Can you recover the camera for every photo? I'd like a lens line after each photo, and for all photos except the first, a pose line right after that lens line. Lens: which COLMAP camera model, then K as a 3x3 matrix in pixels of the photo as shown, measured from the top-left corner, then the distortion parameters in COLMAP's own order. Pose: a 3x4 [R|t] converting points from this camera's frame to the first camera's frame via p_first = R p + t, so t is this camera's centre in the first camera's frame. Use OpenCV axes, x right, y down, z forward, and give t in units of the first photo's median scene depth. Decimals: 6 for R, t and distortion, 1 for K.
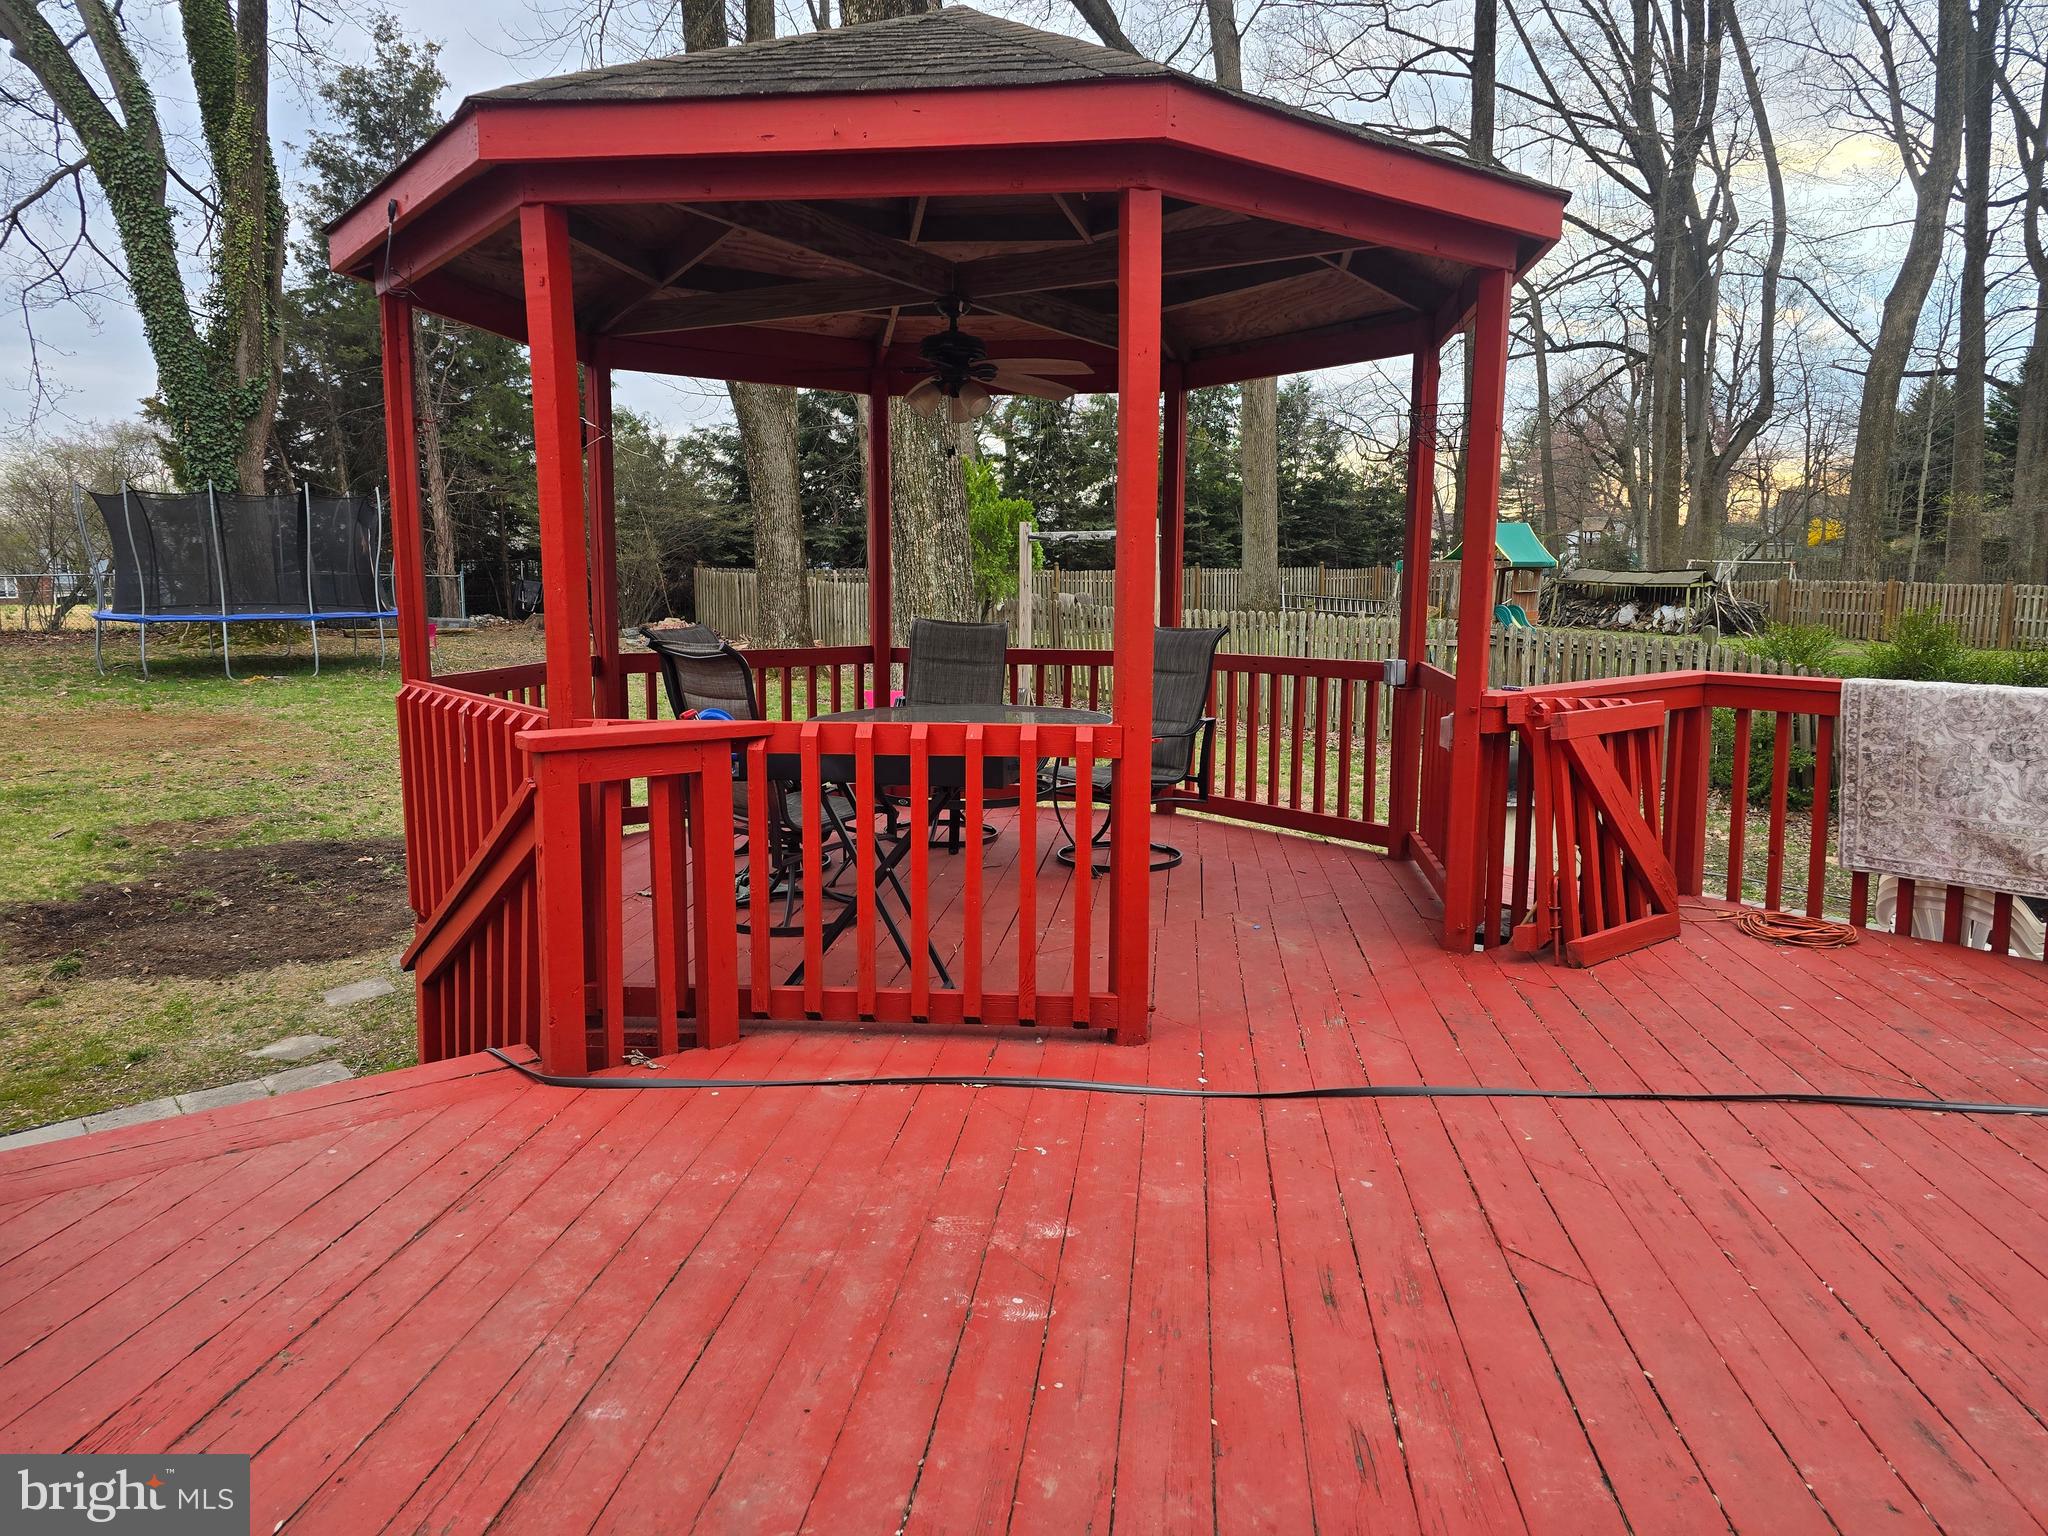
lens RADIAL K [[1375.4, 0, 1030.2], [0, 1375.4, 766.4], [0, 0, 1]] dist [0.045382, -0.029113]
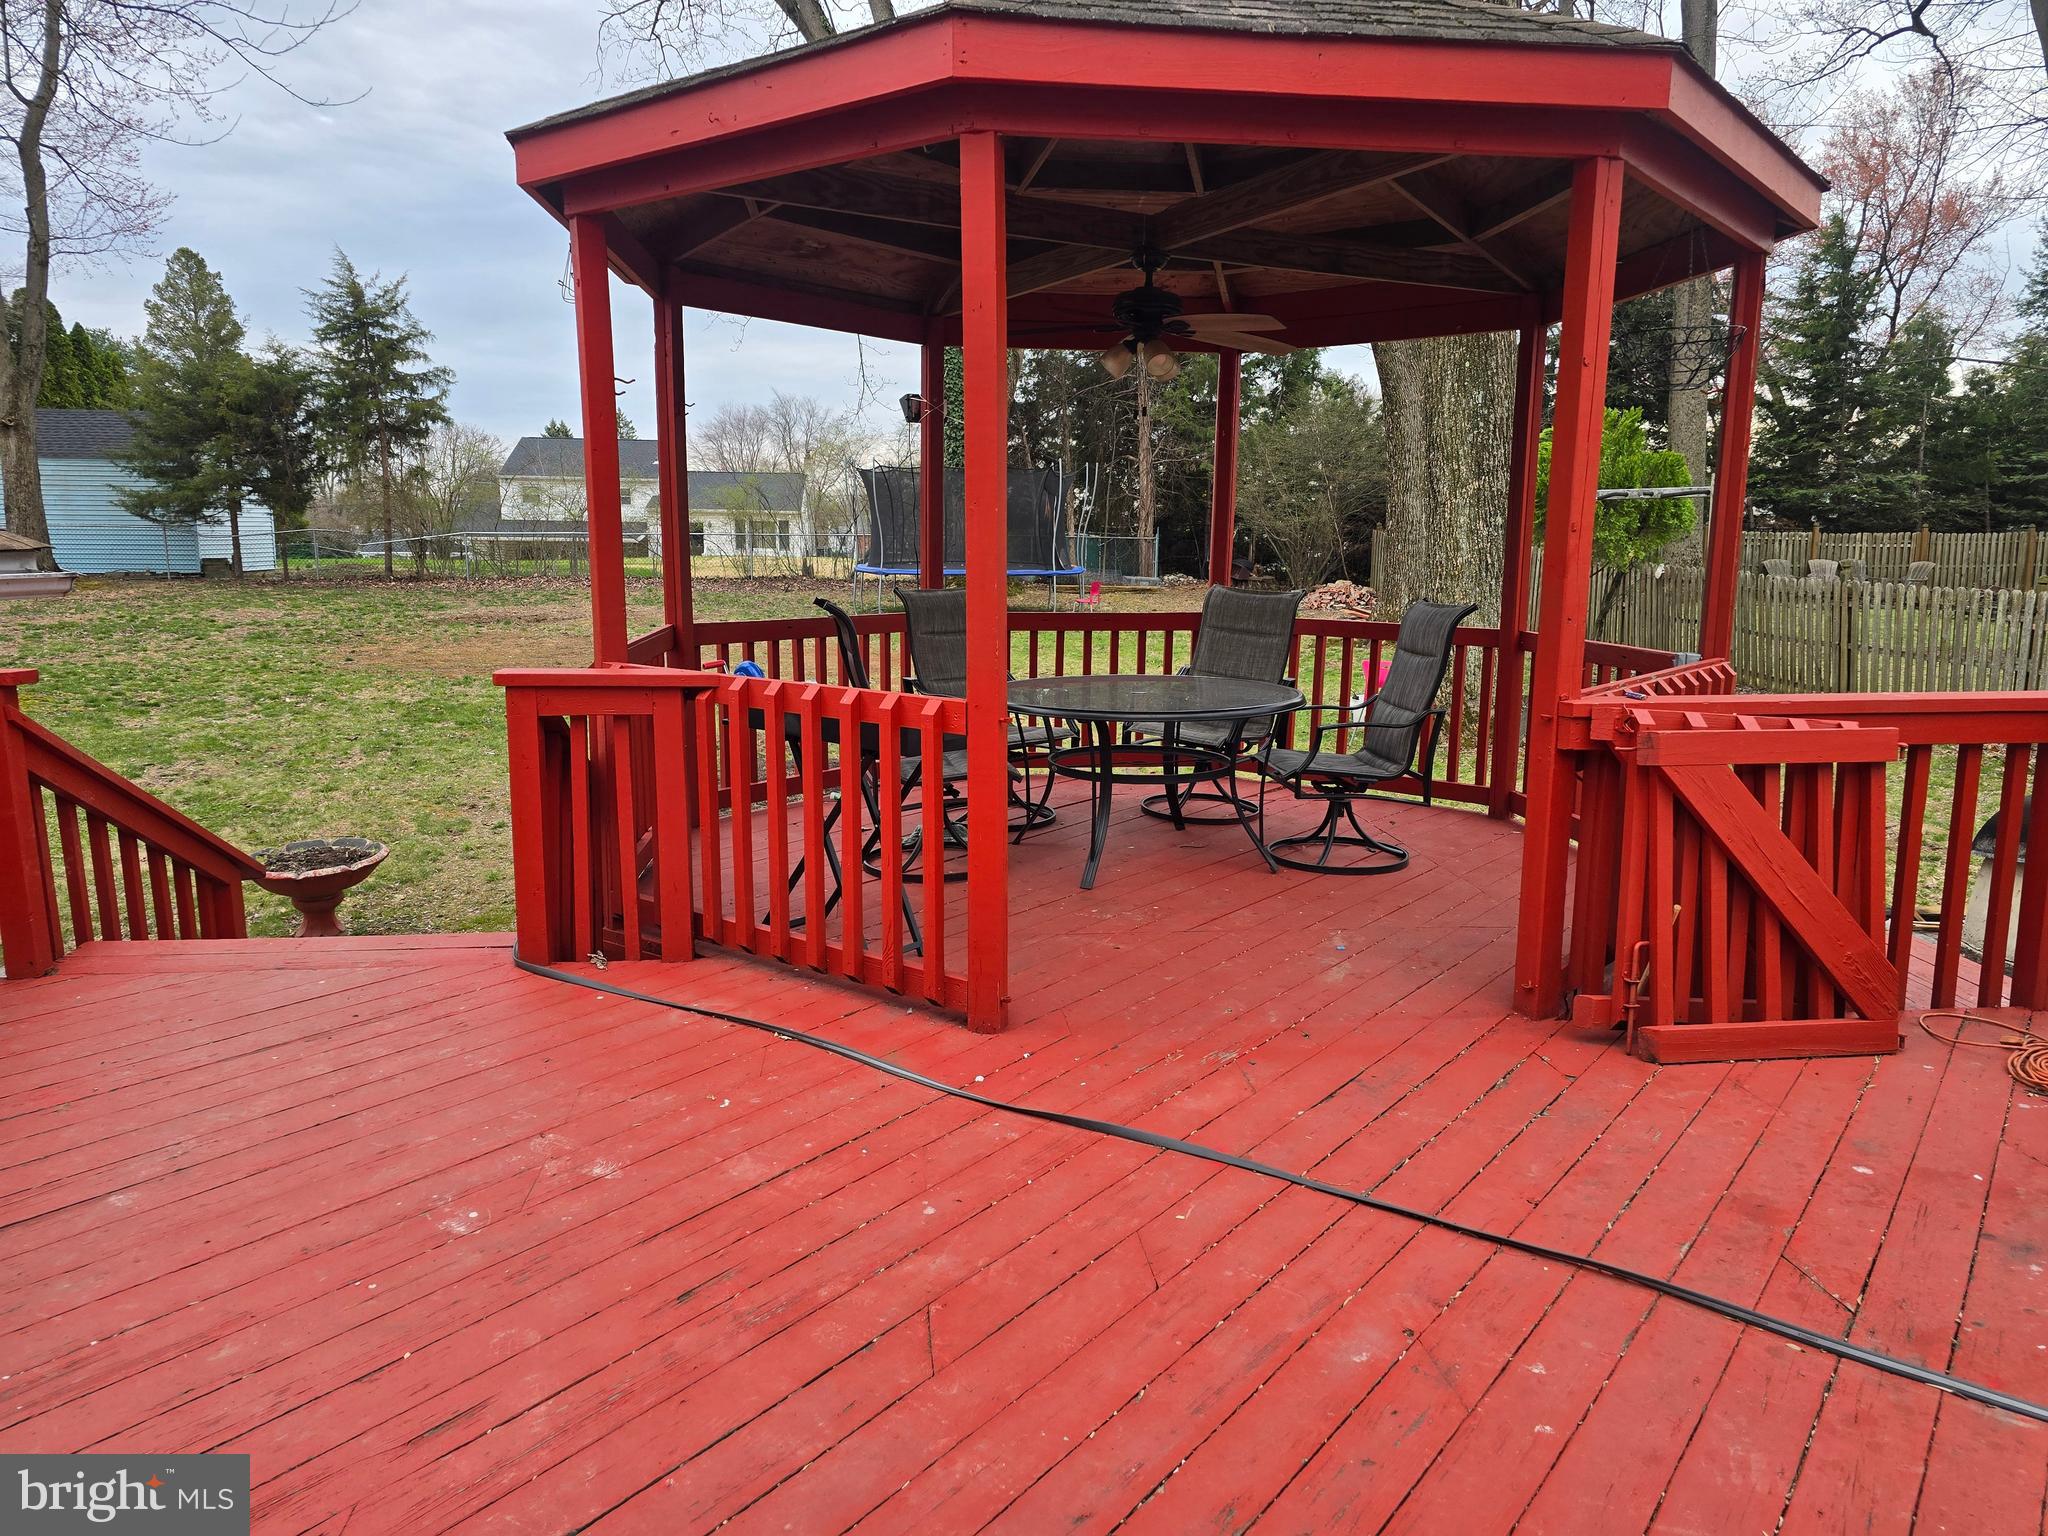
lens RADIAL K [[1375.4, 0, 1039.5], [0, 1375.4, 764.5], [0, 0, 1]] dist [0.045382, -0.029113]
pose [[0.850945, 0.094687, -0.516650, 0.613403], [-0.081233, 0.995507, 0.048652, -0.036331], [0.518935, 0.000569, 0.854813, 0.205255]]
